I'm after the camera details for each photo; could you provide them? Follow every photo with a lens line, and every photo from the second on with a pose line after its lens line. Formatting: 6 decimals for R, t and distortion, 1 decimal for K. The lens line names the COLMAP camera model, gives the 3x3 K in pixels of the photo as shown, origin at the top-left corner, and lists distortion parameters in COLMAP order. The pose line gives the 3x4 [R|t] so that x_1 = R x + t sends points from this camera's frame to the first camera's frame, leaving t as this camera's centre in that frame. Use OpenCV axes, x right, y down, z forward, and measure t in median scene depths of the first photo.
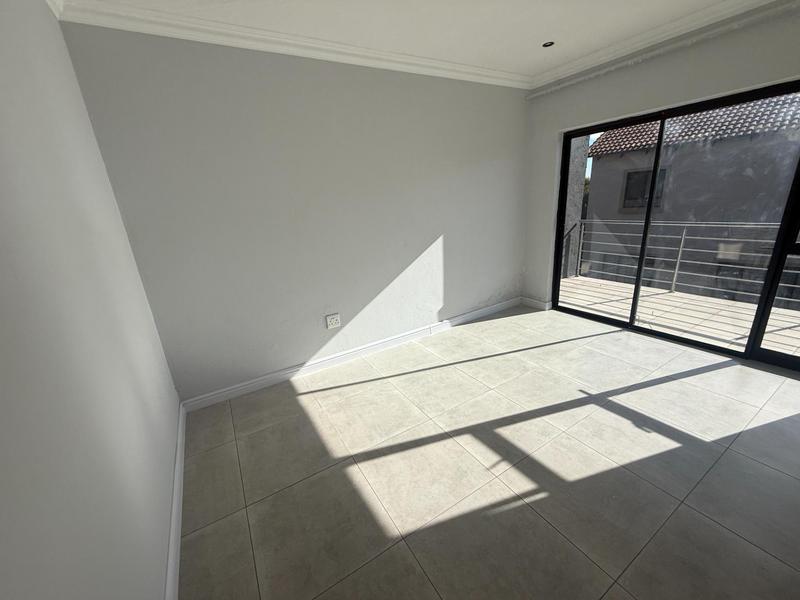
lens RADIAL K [[320.7, 0, 403.2], [0, 320.7, 304.0], [0, 0, 1]] dist [0.000284, 0.000438]
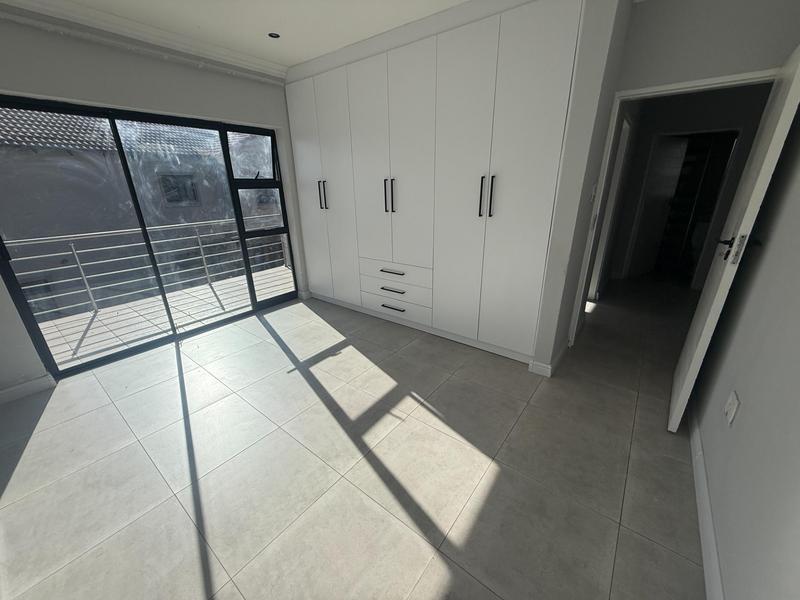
lens RADIAL K [[320.7, 0, 403.5], [0, 320.7, 297.8], [0, 0, 1]] dist [0.000284, 0.000438]
pose [[-0.353015, -0.249745, 0.901669, -0.466624], [0.327452, 0.869786, 0.369116, -0.208171], [-0.876445, 0.425557, -0.225268, 0.740784]]
